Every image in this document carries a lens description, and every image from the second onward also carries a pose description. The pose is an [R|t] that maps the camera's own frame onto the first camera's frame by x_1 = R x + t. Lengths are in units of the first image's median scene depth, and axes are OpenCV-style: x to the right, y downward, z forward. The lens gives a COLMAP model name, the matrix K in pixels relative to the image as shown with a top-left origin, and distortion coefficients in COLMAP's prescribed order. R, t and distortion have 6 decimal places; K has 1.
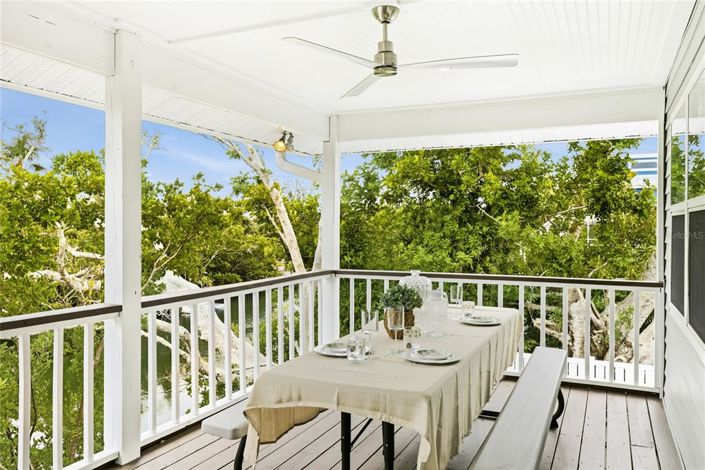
lens RADIAL K [[565.9, 0, 352.4], [0, 565.9, 235.2], [0, 0, 1]] dist [-0.001776, 0.001361]
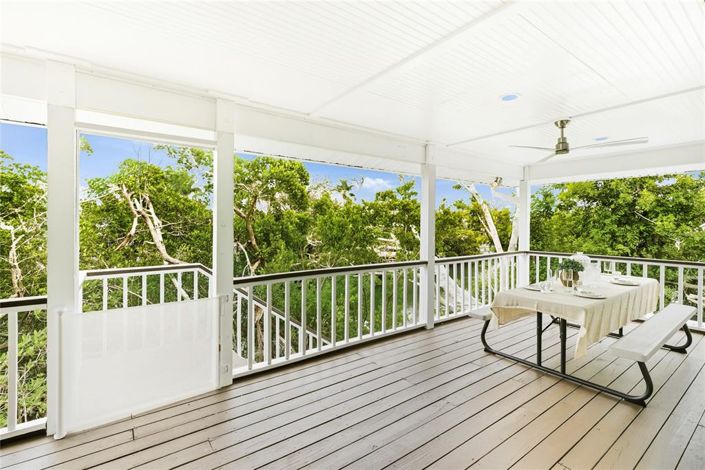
lens RADIAL K [[327.6, 0, 350.2], [0, 327.6, 227.1], [0, 0, 1]] dist [0.006312, 0.001738]
pose [[0.875244, 0.006089, -0.483643, -0.009159], [-0.009398, 0.999946, -0.004418, -0.002875], [0.483590, 0.008412, 0.875254, -0.103733]]
